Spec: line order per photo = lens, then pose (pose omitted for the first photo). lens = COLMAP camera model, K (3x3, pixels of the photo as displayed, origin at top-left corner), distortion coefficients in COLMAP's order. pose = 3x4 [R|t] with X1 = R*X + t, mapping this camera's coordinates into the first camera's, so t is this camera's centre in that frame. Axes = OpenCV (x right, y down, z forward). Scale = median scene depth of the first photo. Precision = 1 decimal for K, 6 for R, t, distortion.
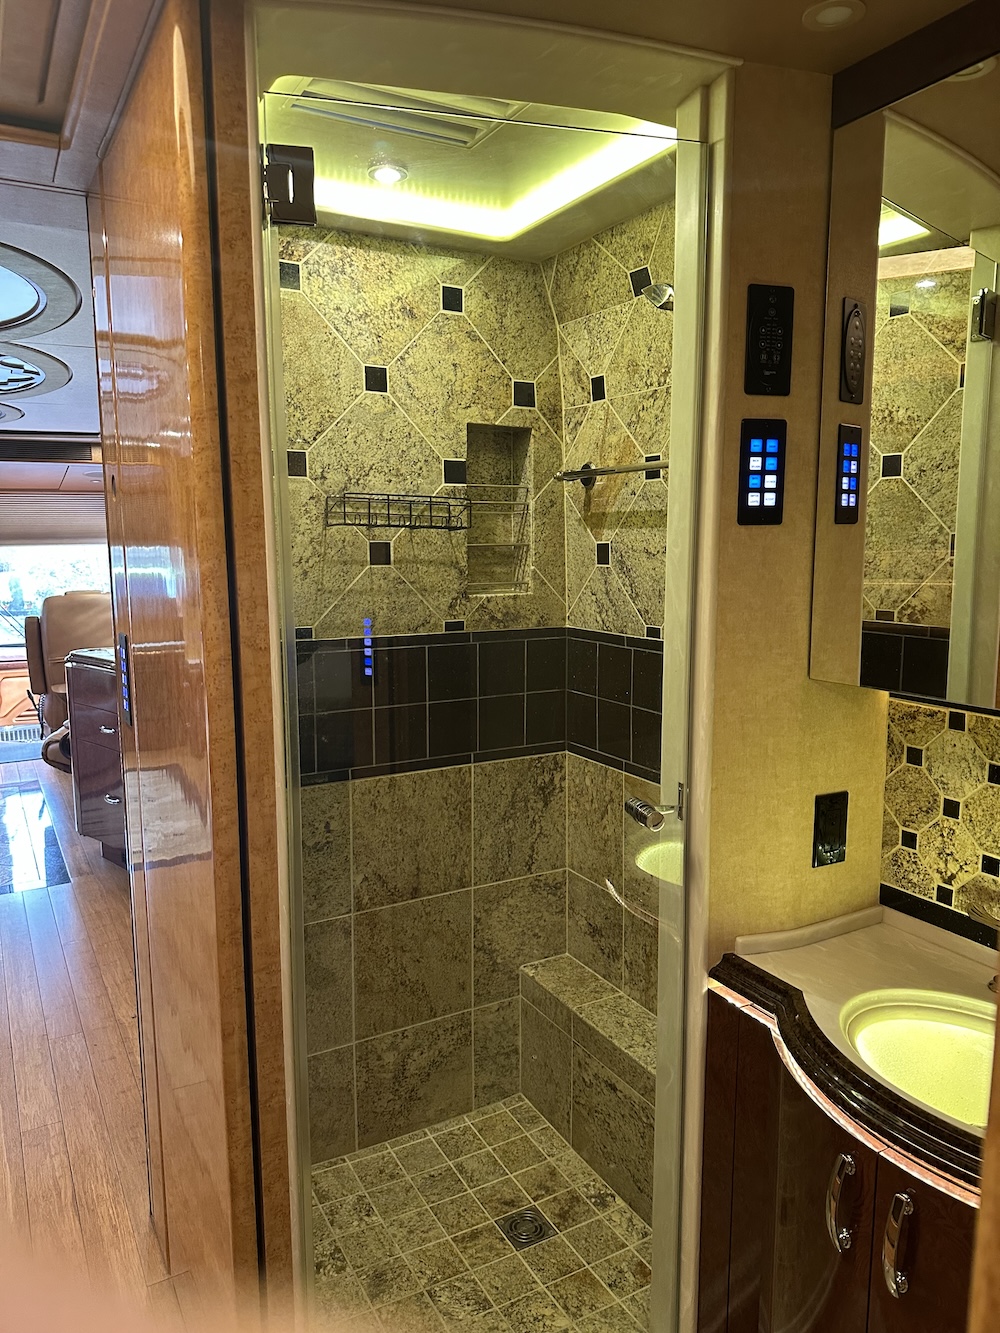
lens RADIAL K [[938.2, 0, 500.4], [0, 938.2, 667.7], [0, 0, 1]] dist [0.014271, -0.020223]
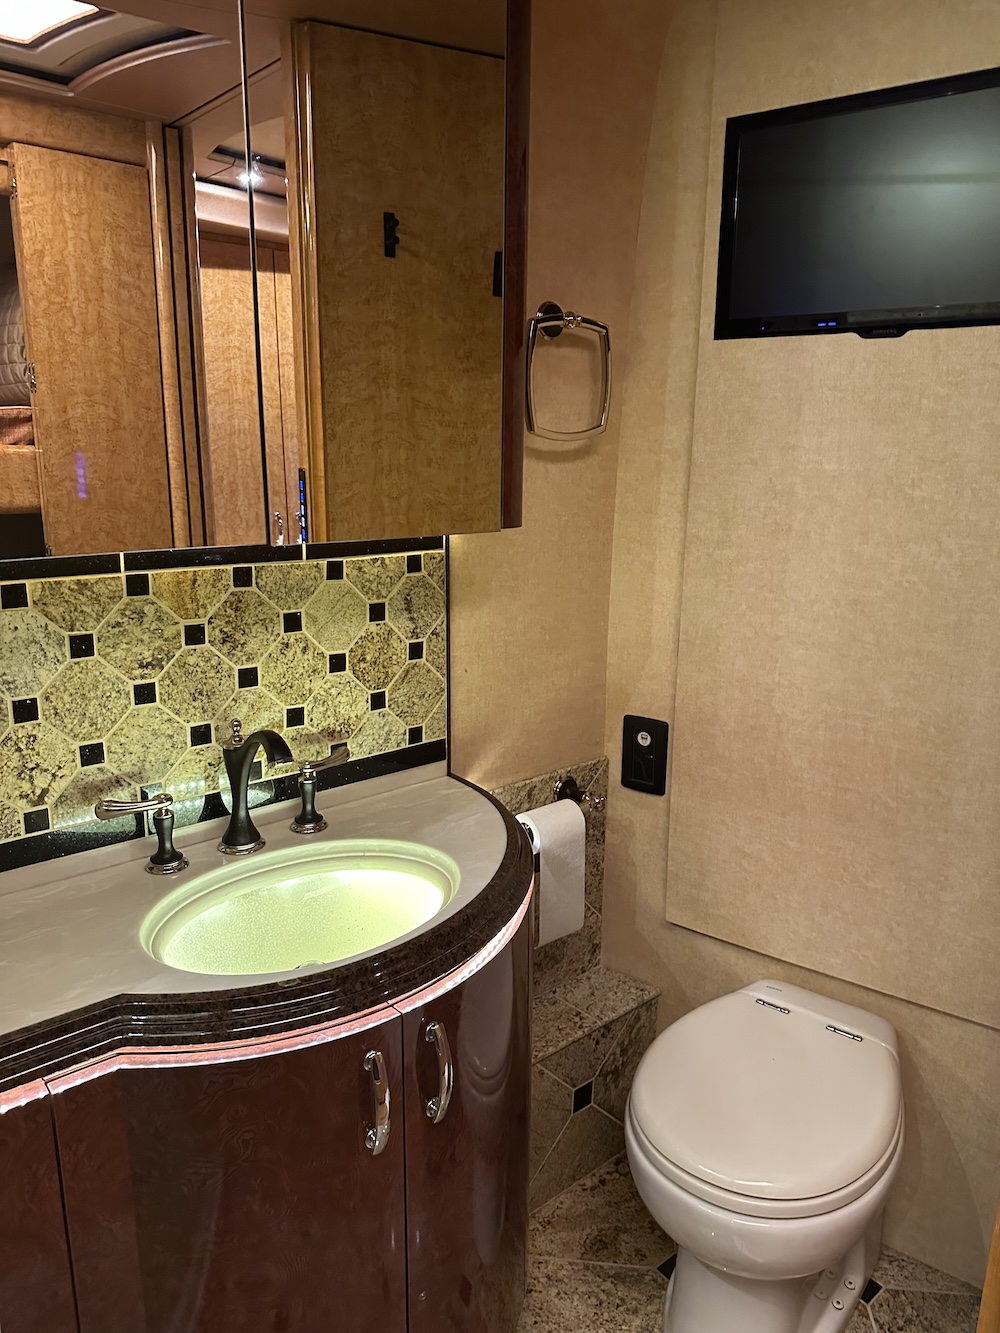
lens RADIAL K [[938.2, 0, 501.5], [0, 938.2, 670.4], [0, 0, 1]] dist [0.014271, -0.020223]
pose [[-0.177329, -0.230906, 0.956680, -0.326453], [0.127048, 0.958581, 0.254915, -0.029337], [-0.975917, 0.166748, -0.140648, 0.735031]]
